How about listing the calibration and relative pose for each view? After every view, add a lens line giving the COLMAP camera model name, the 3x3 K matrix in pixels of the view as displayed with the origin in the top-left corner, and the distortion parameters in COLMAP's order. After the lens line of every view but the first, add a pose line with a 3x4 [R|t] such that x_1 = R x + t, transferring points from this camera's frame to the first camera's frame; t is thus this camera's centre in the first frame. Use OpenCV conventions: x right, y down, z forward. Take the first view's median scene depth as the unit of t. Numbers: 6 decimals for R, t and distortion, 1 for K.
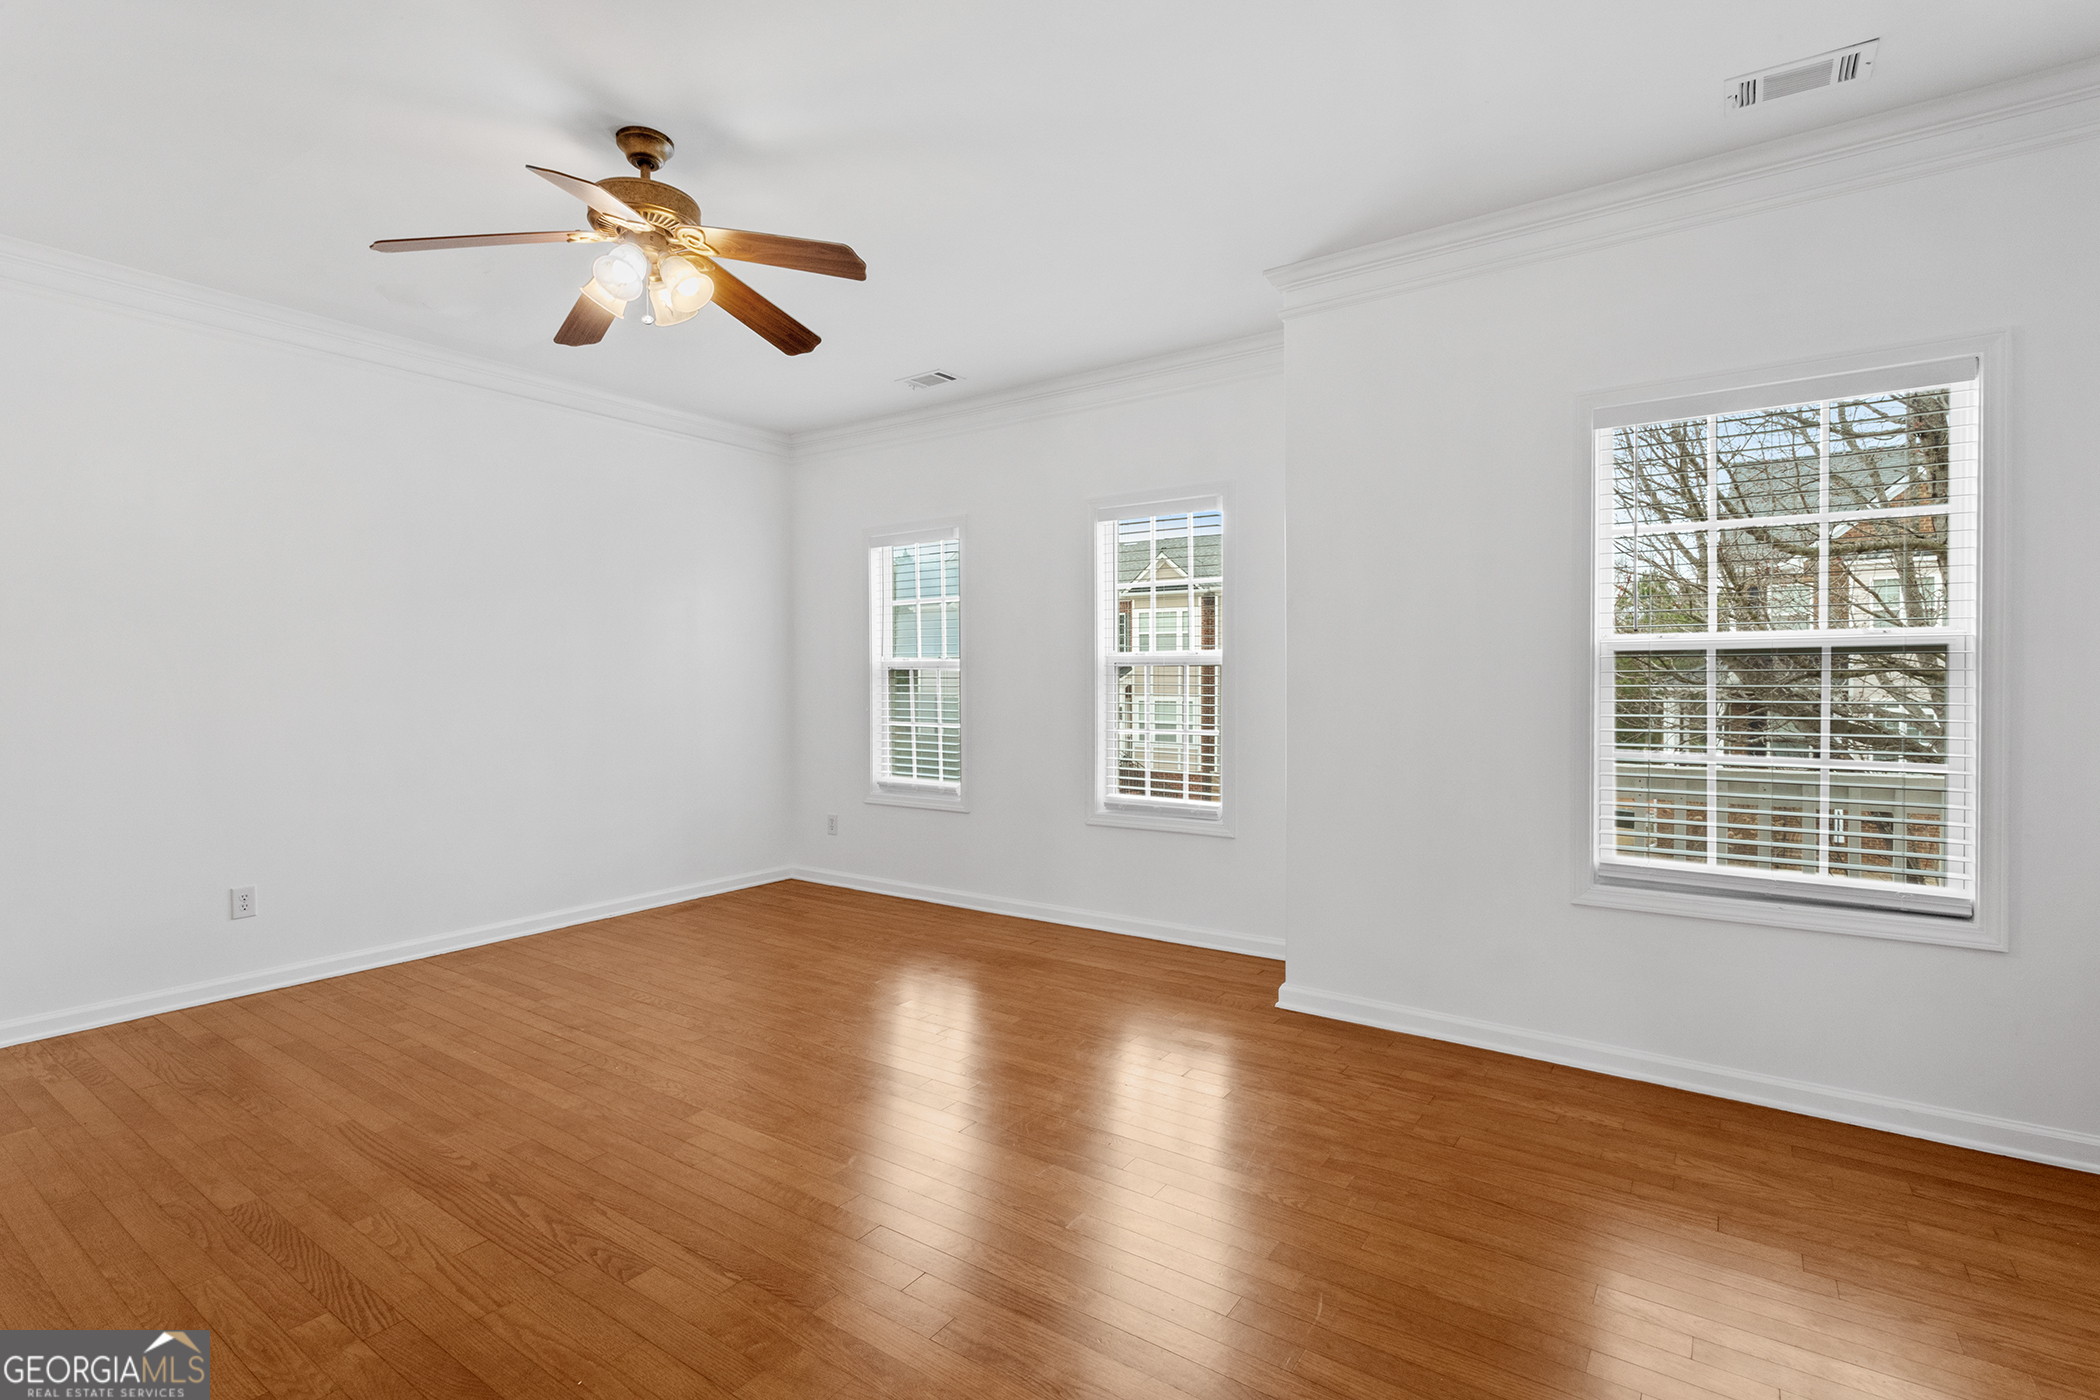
lens RADIAL K [[981.8, 0, 1037.9], [0, 981.8, 690.4], [0, 0, 1]] dist [-0.000451, -0.000542]
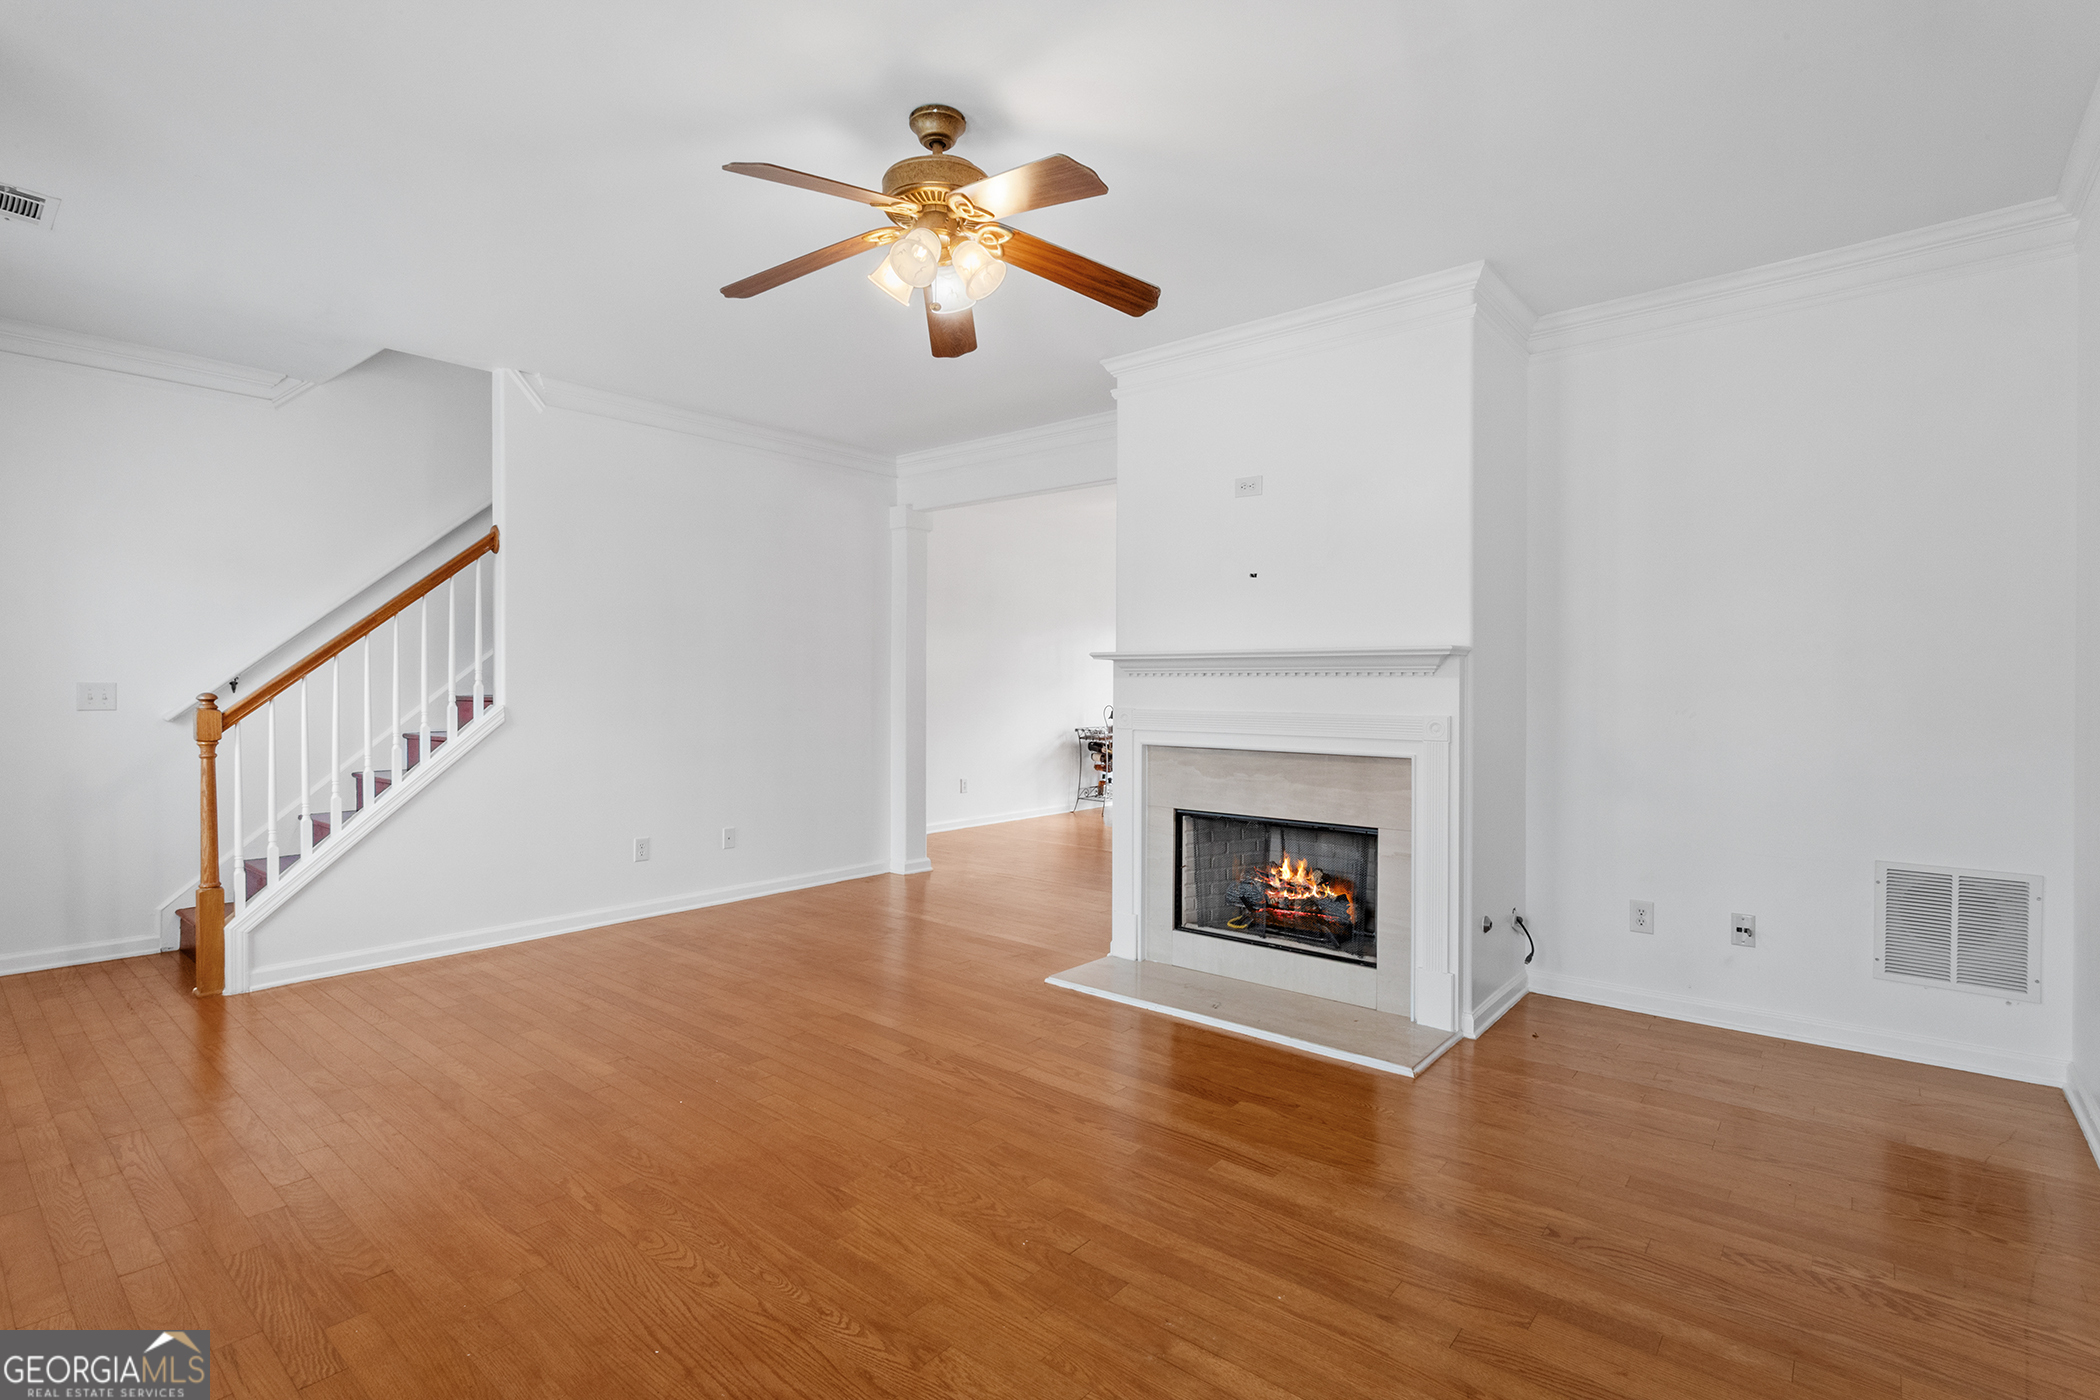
lens RADIAL K [[990.7, 0, 1050.0], [0, 990.7, 700.0], [0, 0, 1]] dist [-0.011335, 0.000017]
pose [[-0.996922, -0.000656, 0.078396, -0.444737], [0.001134, 0.999740, 0.022789, -0.014120], [-0.078391, 0.022808, -0.996662, 1.494064]]
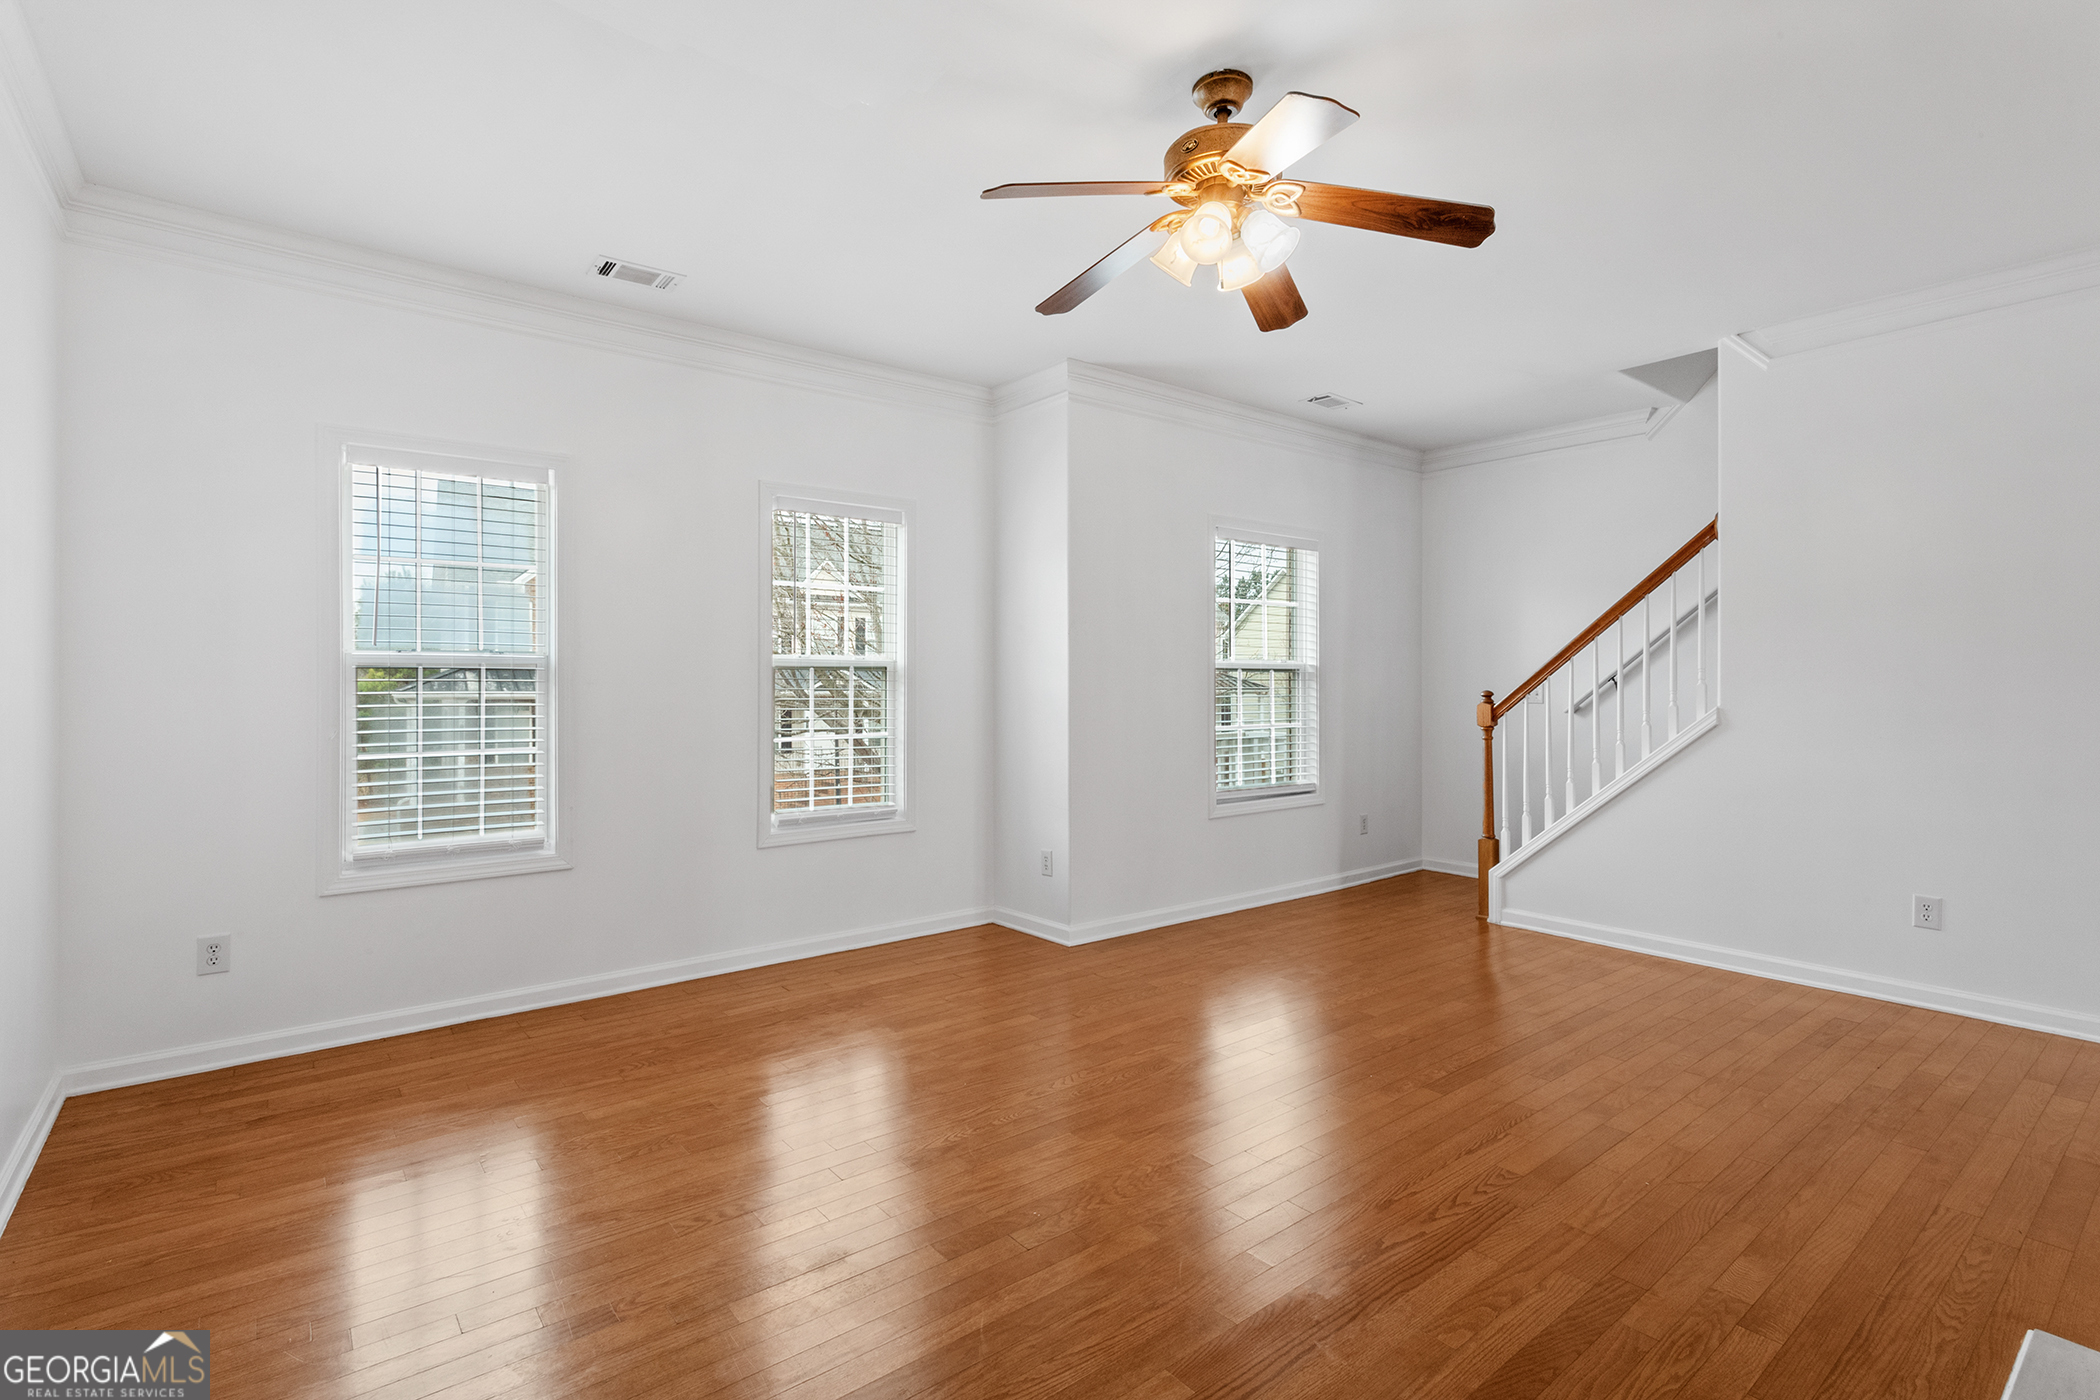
lens RADIAL K [[991.0, 0, 1049.3], [0, 991.0, 684.6], [0, 0, 1]] dist [-0.000170, 0.000165]
pose [[0.277611, -0.002366, 0.960691, -1.011872], [0.007848, 0.999969, 0.000195, -0.012156], [-0.960661, 0.007485, 0.277621, 0.691978]]
